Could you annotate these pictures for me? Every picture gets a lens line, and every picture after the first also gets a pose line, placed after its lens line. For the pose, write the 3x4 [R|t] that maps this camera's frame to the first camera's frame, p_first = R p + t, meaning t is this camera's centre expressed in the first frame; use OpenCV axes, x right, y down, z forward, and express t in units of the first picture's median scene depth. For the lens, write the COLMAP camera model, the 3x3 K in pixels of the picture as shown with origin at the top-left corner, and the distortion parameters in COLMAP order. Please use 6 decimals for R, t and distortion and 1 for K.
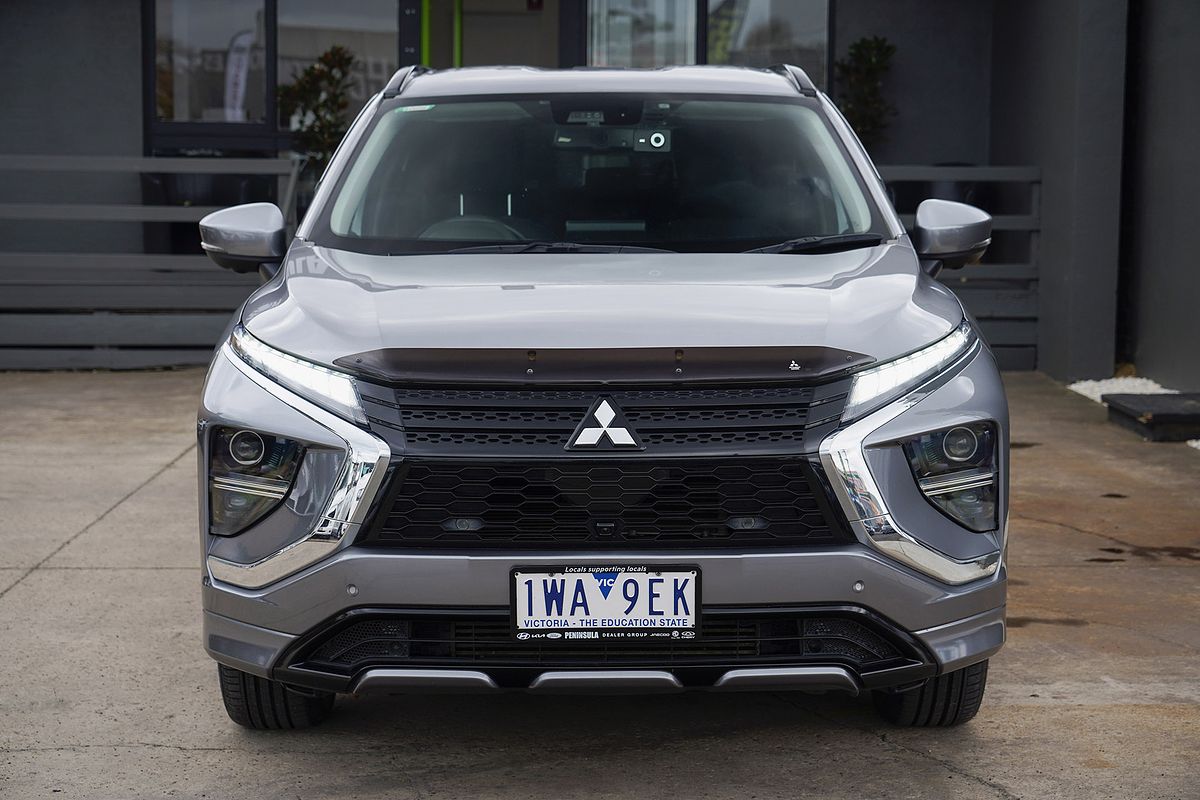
lens RADIAL K [[2188.0, 0, 598.3], [0, 2188.0, 398.8], [0, 0, 1]] dist [0.047235, 0.000000]
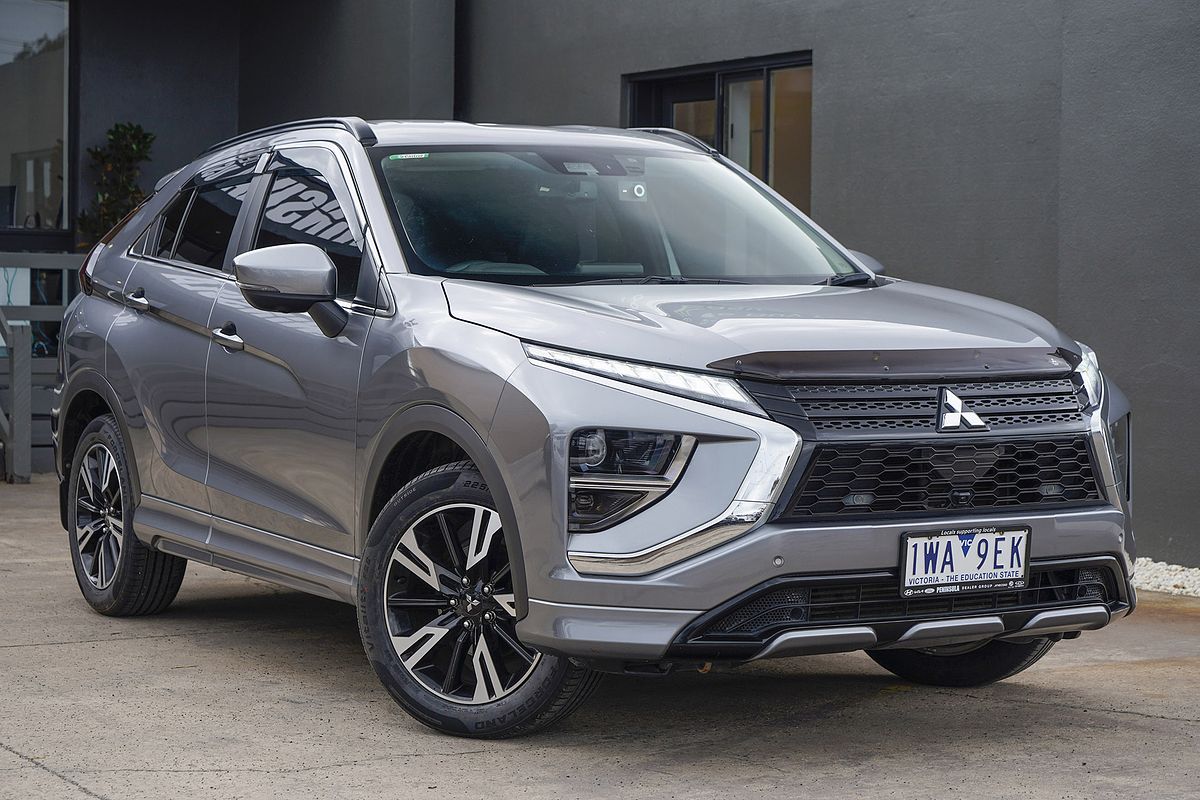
lens RADIAL K [[2503.2, 0, 599.0], [0, 2503.2, 401.4], [0, 0, 1]] dist [-0.046108, 0.000000]
pose [[0.872149, -0.018247, 0.488899, -0.829617], [0.048973, 0.997541, -0.050133, 0.065512], [-0.486782, 0.067666, 0.870899, -0.088395]]
